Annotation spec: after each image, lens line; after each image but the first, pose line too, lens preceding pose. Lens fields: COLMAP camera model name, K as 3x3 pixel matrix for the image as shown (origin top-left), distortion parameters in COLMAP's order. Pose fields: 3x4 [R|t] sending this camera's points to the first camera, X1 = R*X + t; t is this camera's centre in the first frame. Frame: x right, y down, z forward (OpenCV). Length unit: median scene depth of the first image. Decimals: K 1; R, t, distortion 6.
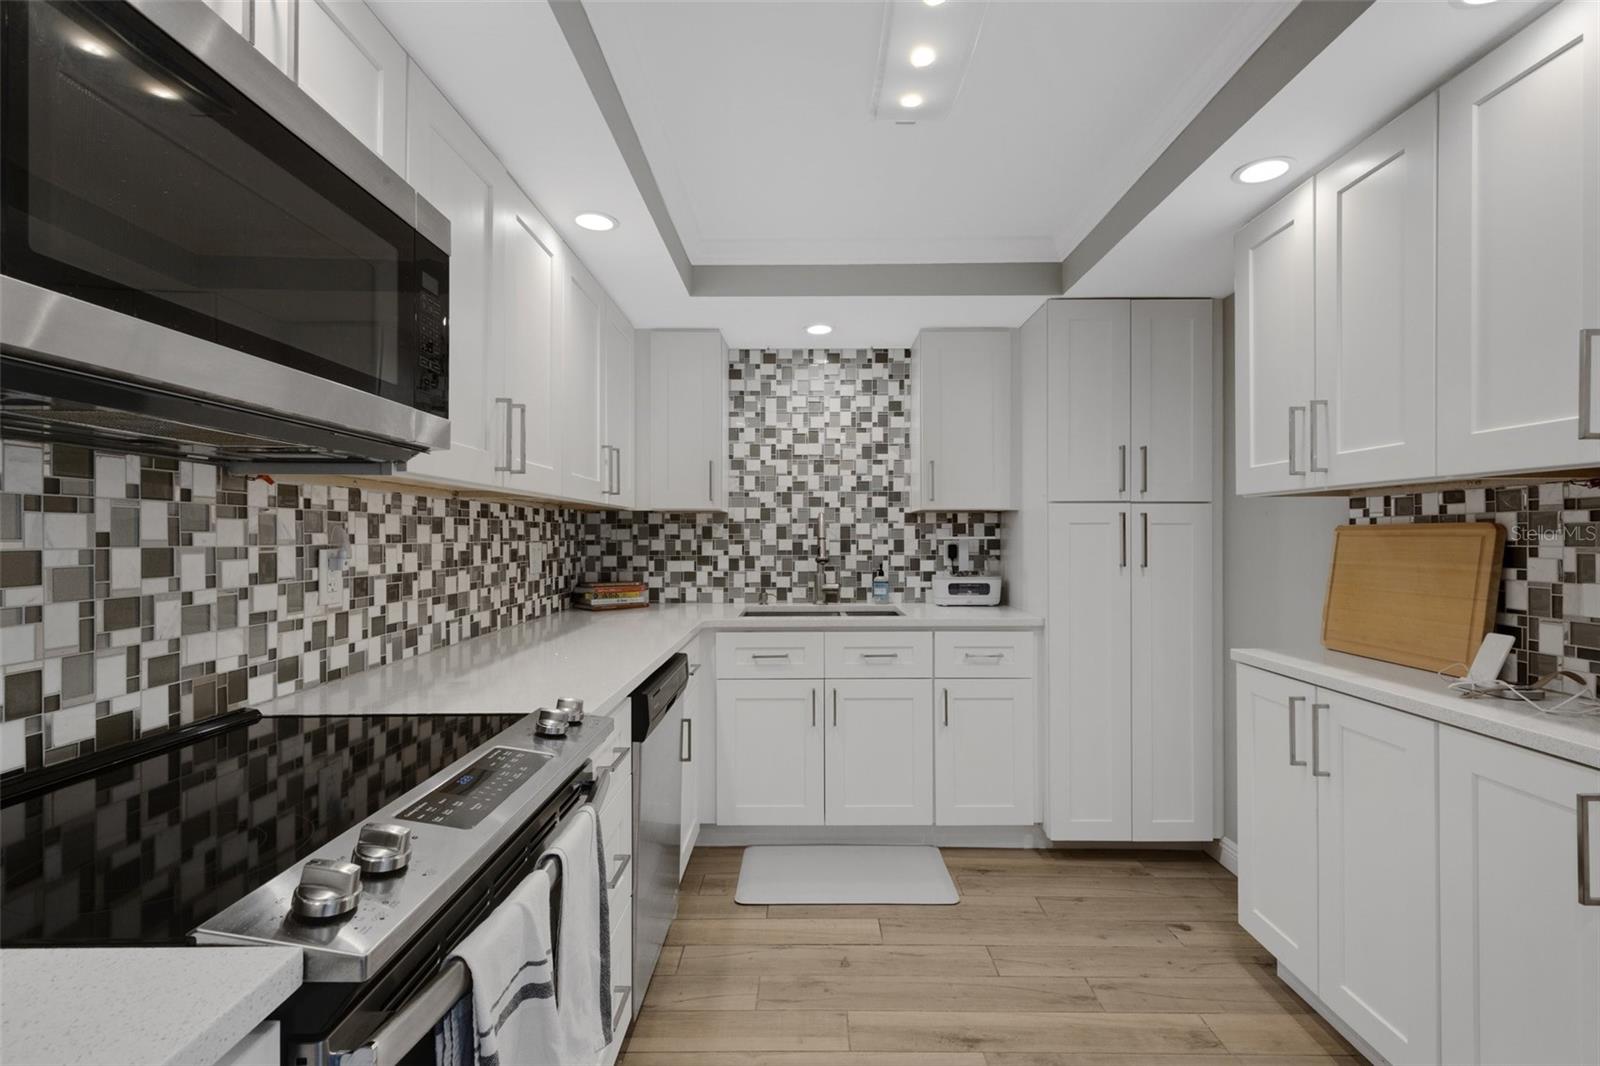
lens RADIAL K [[740.0, 0, 813.9], [0, 740.0, 535.7], [0, 0, 1]] dist [0.001008, 0.000614]
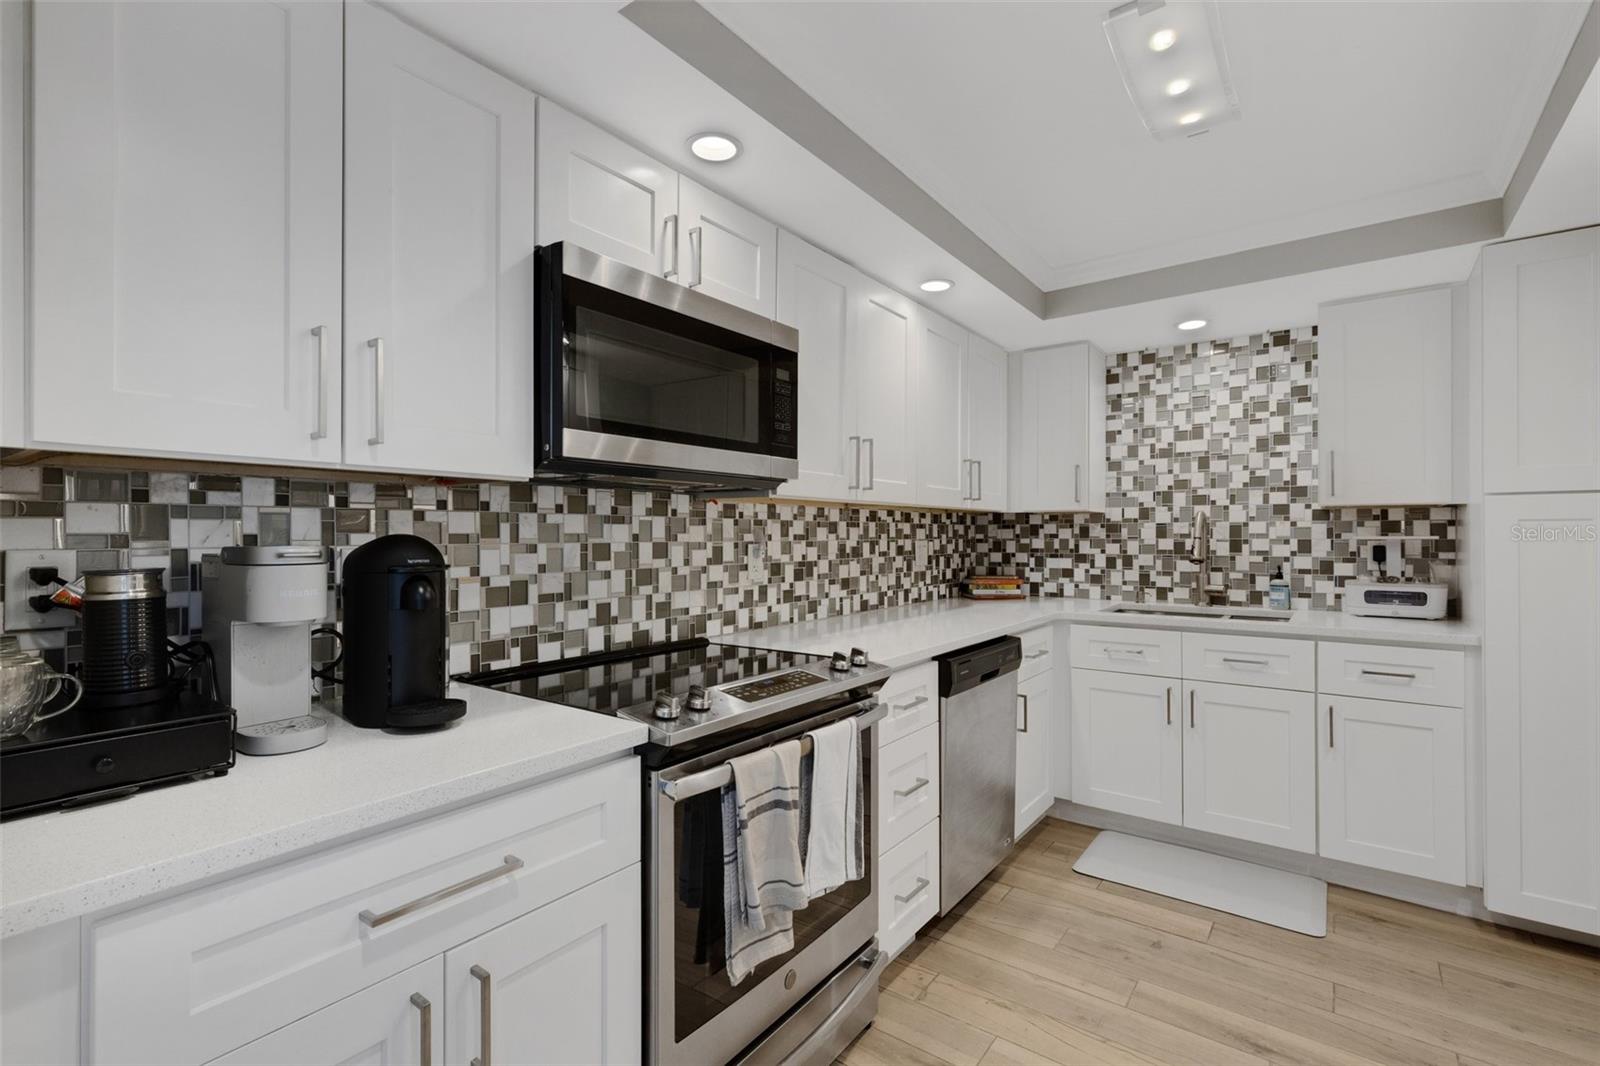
lens RADIAL K [[728.9, 0, 804.3], [0, 728.9, 534.0], [0, 0, 1]] dist [0.003906, 0.000209]
pose [[0.800711, -0.000354, -0.599050, 0.160135], [0.000220, 1.000000, -0.000296, -0.001047], [0.599050, 0.000106, 0.800711, -0.074929]]
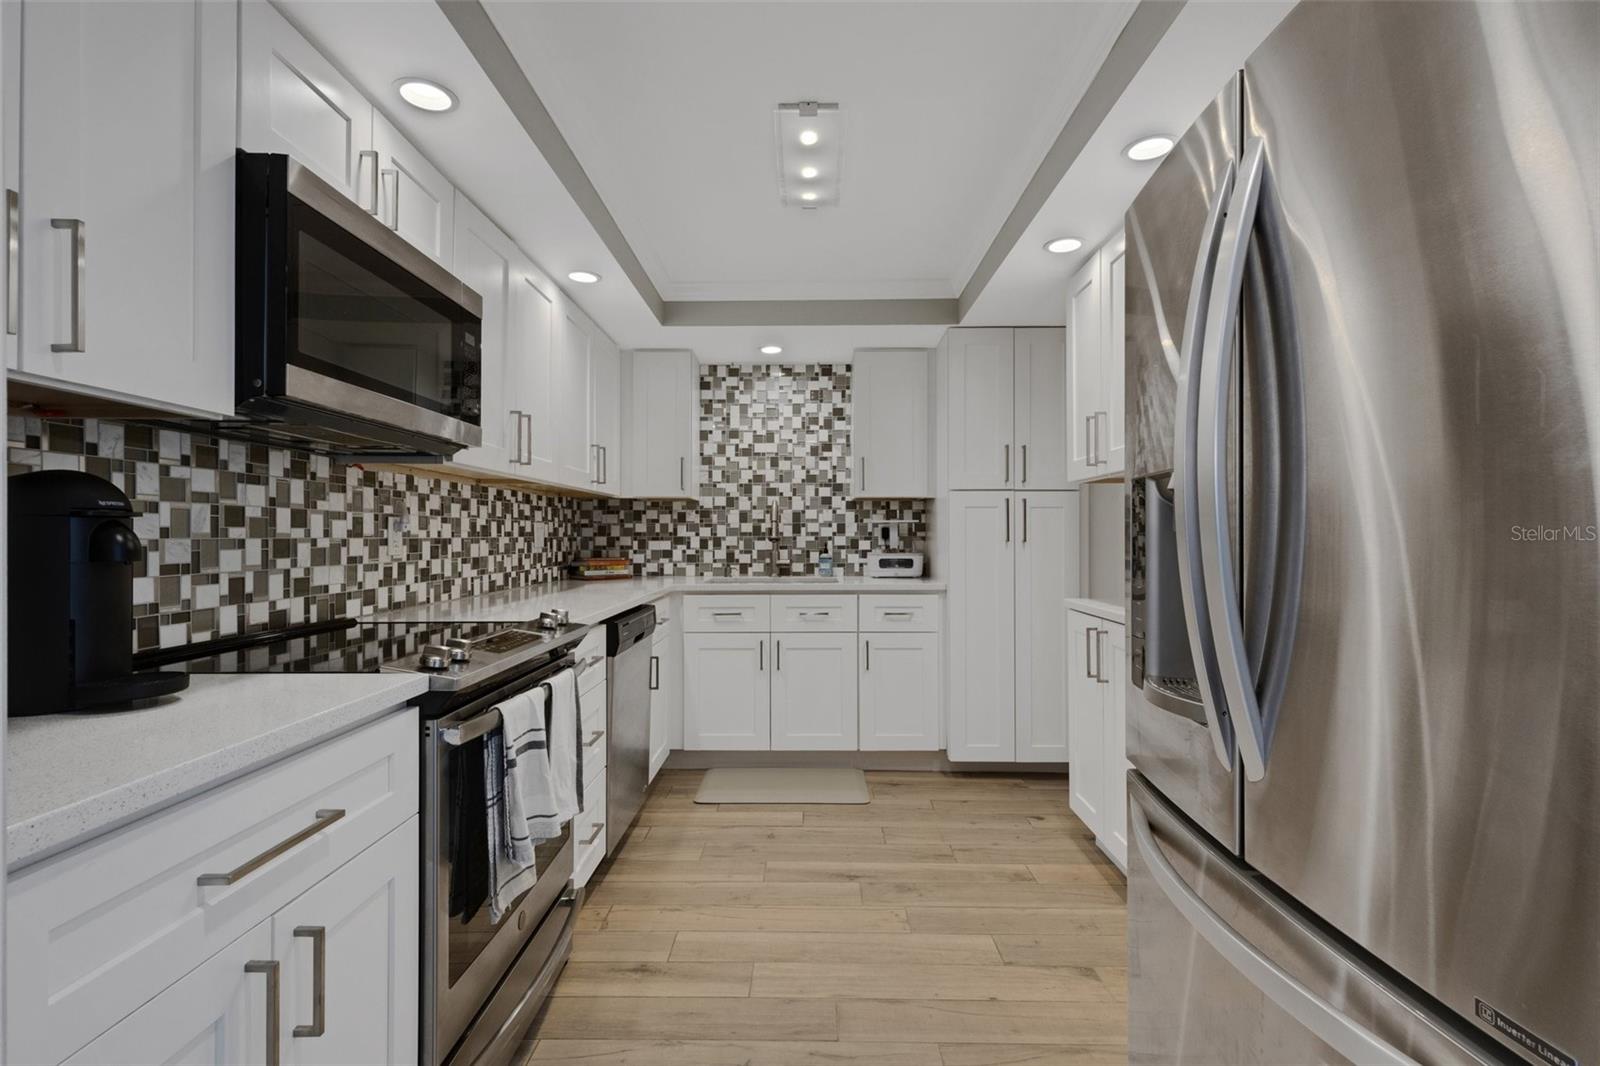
lens RADIAL K [[733.9, 0, 809.9], [0, 733.9, 532.1], [0, 0, 1]] dist [0.001453, -0.001064]
pose [[0.999963, 0.000591, -0.008544, 0.074557], [-0.000625, 0.999992, -0.004010, 0.024484], [0.008542, 0.004016, 0.999955, -0.190794]]
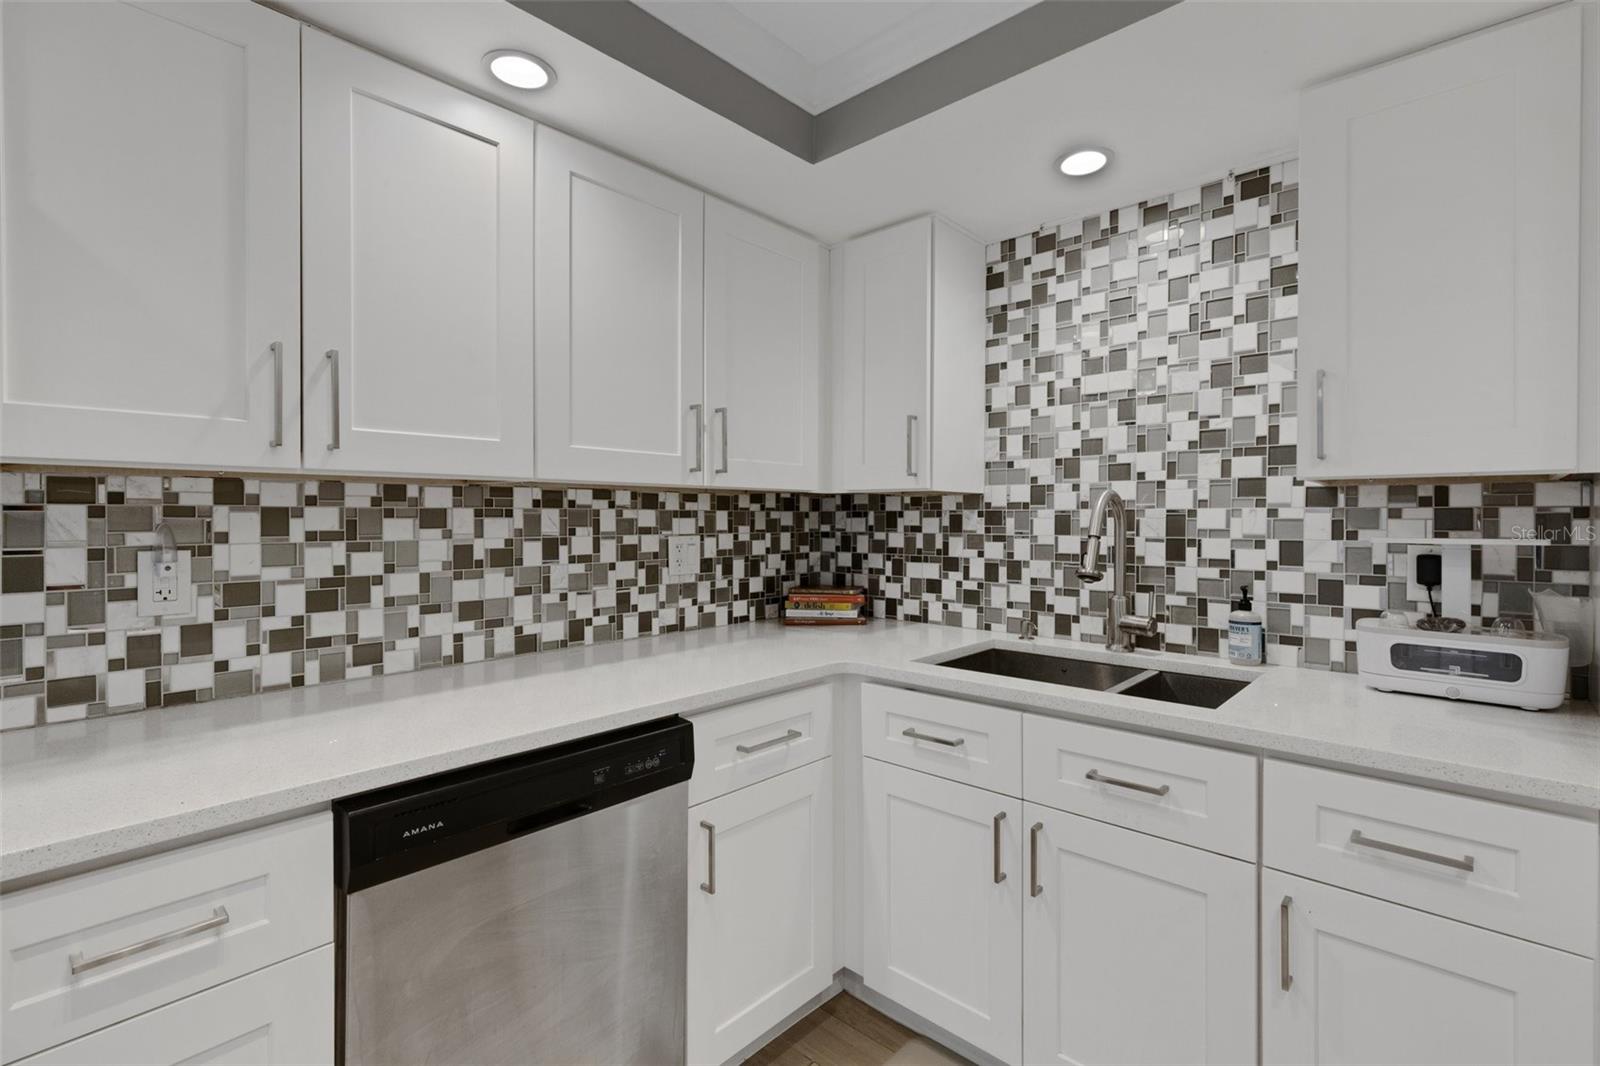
lens RADIAL K [[732.7, 0, 799.7], [0, 732.7, 521.7], [0, 0, 1]] dist [0.008636, -0.000571]
pose [[0.729728, 0.006885, -0.683703, 0.212899], [-0.001870, 0.999966, 0.008074, -0.010779], [0.683735, -0.004613, 0.729716, 0.409646]]
